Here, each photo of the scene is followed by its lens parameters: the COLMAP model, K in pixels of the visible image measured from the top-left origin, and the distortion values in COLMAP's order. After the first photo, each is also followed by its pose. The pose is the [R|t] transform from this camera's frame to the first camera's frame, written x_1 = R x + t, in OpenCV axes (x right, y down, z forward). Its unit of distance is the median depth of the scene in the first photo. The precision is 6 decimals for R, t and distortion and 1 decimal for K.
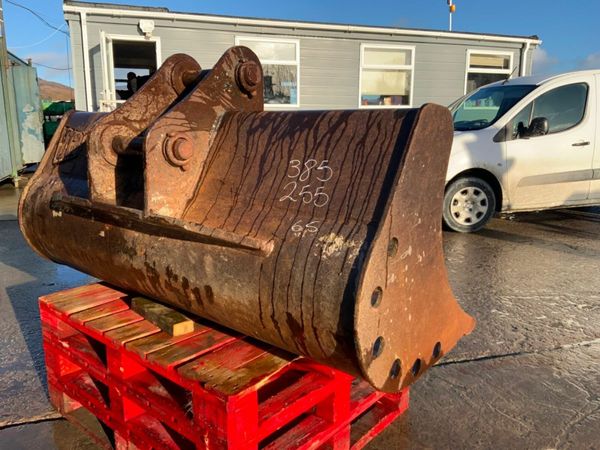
lens RADIAL K [[498.0, 0, 300.0], [0, 498.0, 225.0], [0, 0, 1]] dist [0.102244, -0.204459]
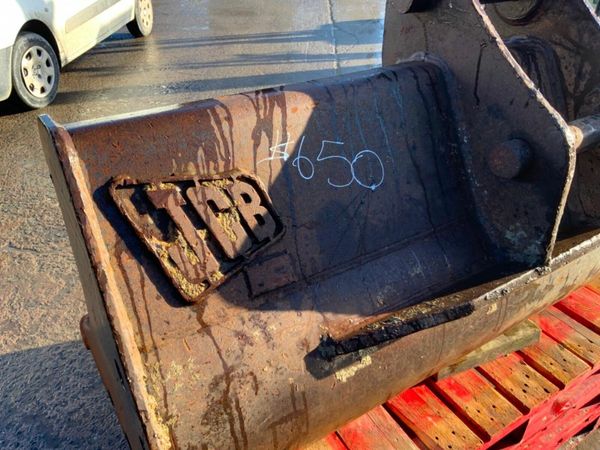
lens RADIAL K [[498.0, 0, 300.0], [0, 498.0, 225.0], [0, 0, 1]] dist [0.102244, -0.204459]
pose [[0.301434, -0.513277, 0.803545, -0.822564], [0.190972, 0.858167, 0.476528, -0.359184], [-0.934167, 0.009813, 0.356702, 0.942000]]
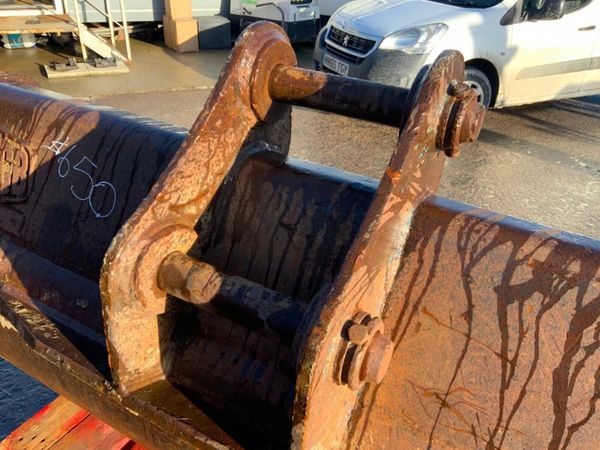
lens RADIAL K [[499.7, 0, 300.0], [0, 499.7, 225.0], [0, 0, 1]] dist [0.054786, -0.109466]
pose [[0.982254, -0.047773, 0.181370, -0.291172], [-0.012933, 0.947464, 0.319602, -0.311766], [-0.187109, -0.316276, 0.930032, 0.514434]]
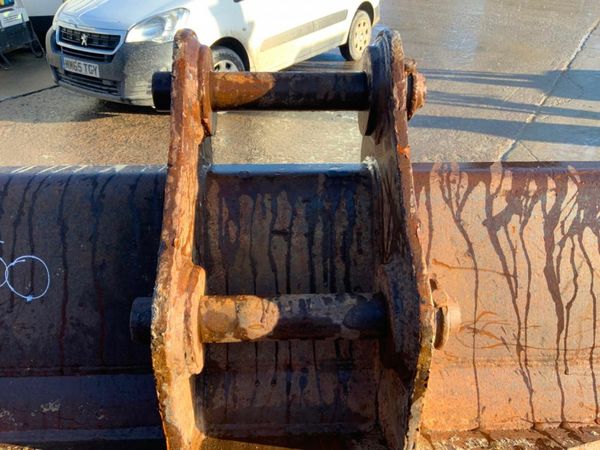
lens RADIAL K [[499.7, 0, 300.0], [0, 499.7, 225.0], [0, 0, 1]] dist [0.054786, -0.109466]
pose [[0.739658, -0.341661, 0.579805, -0.457843], [0.131741, 0.918385, 0.373113, -0.334258], [-0.659962, -0.199592, 0.724302, 0.603735]]
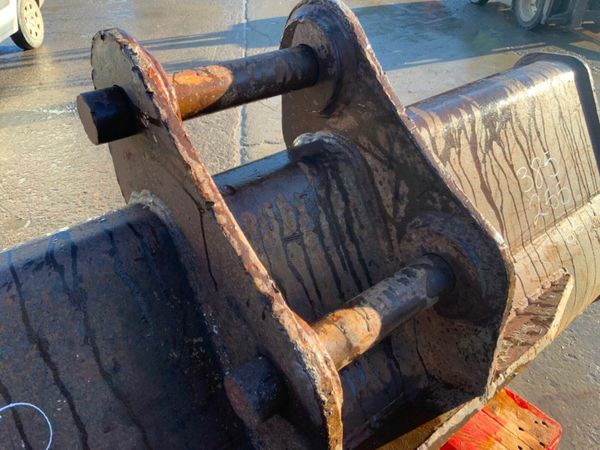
lens RADIAL K [[499.7, 0, 300.0], [0, 499.7, 225.0], [0, 0, 1]] dist [0.054786, -0.109466]
pose [[0.187576, -0.552006, 0.812468, -0.529484], [0.209380, 0.830609, 0.515992, -0.375928], [-0.959674, 0.073327, 0.271382, 0.813416]]
